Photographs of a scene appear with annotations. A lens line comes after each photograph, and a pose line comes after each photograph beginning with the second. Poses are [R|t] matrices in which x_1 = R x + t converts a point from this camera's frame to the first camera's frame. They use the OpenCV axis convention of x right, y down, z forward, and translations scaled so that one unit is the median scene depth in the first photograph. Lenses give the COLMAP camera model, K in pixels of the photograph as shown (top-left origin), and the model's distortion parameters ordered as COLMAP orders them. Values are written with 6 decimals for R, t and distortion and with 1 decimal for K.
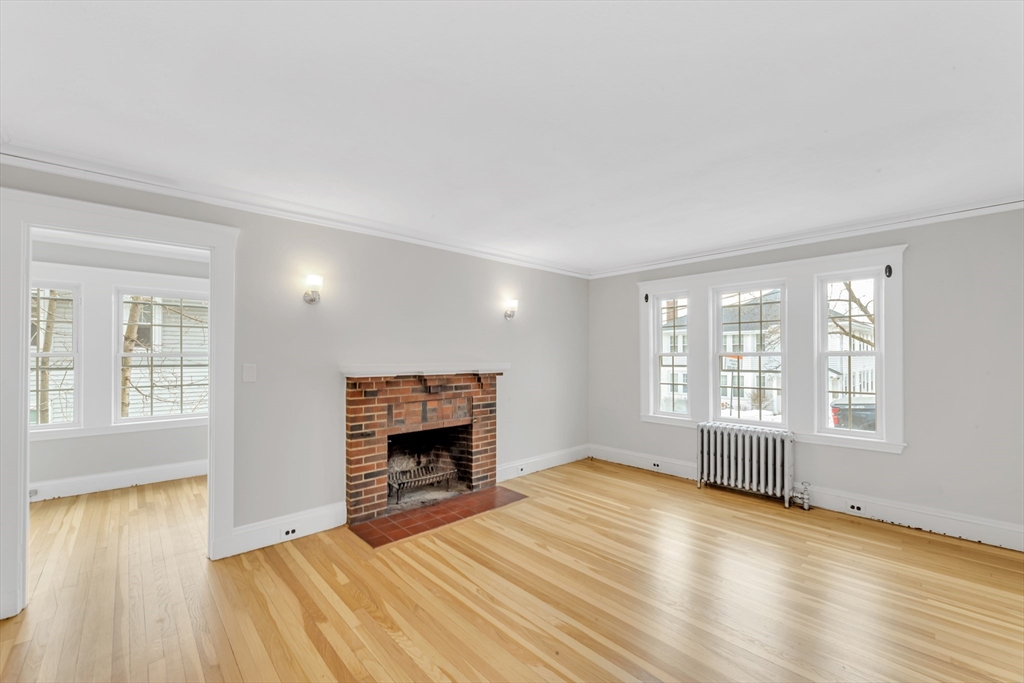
lens RADIAL K [[419.5, 0, 510.1], [0, 419.5, 337.8], [0, 0, 1]] dist [0.002217, 0.000405]
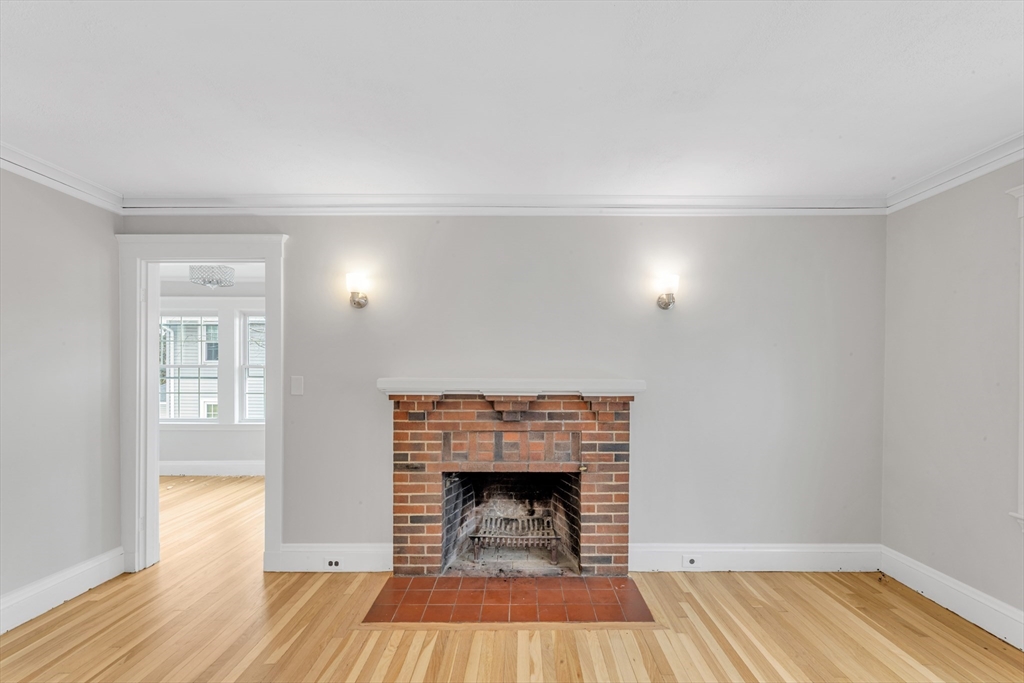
lens RADIAL K [[419.2, 0, 516.8], [0, 419.2, 365.2], [0, 0, 1]] dist [0.001580, 0.000195]
pose [[0.736528, -0.004121, -0.676395, 0.297566], [0.025493, 0.999440, 0.021670, 0.022679], [0.675927, -0.033203, 0.736220, 0.489551]]
